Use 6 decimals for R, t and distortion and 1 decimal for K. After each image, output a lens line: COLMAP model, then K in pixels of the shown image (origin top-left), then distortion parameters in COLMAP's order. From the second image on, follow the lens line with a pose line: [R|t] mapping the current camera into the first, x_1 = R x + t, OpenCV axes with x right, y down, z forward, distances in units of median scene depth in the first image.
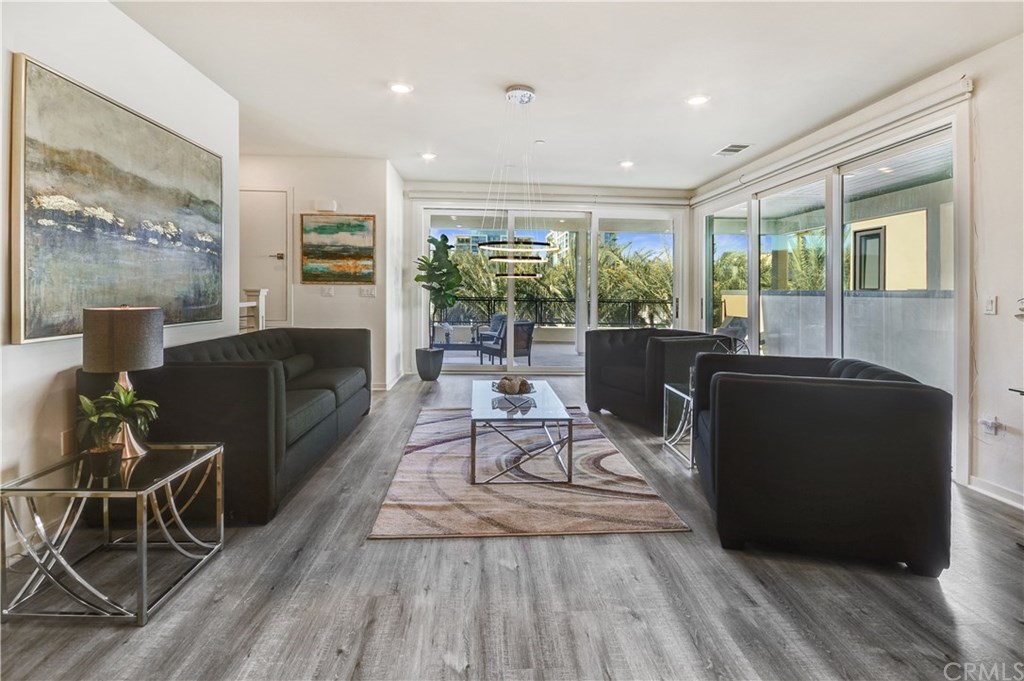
lens RADIAL K [[466.8, 0, 507.5], [0, 466.8, 288.5], [0, 0, 1]] dist [0.008207, 0.000037]
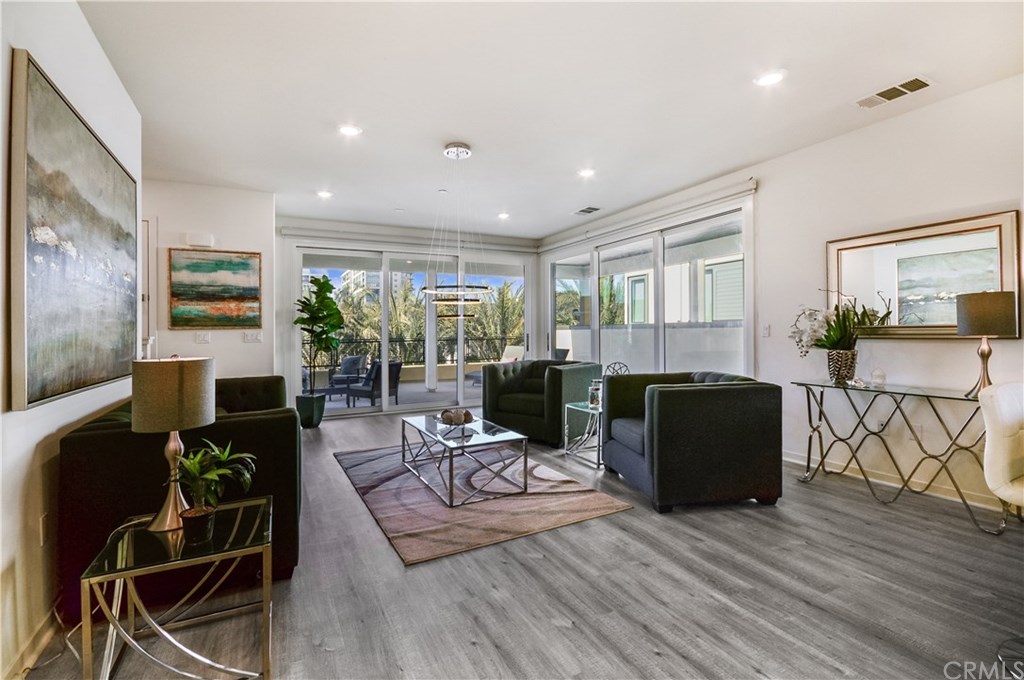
lens RADIAL K [[466.8, 0, 496.4], [0, 466.8, 328.7], [0, 0, 1]] dist [0.008207, 0.000037]
pose [[0.915574, -0.026951, 0.401247, -0.343972], [0.026230, 0.999629, 0.007290, -0.003741], [-0.401294, 0.003850, 0.915941, -0.038530]]
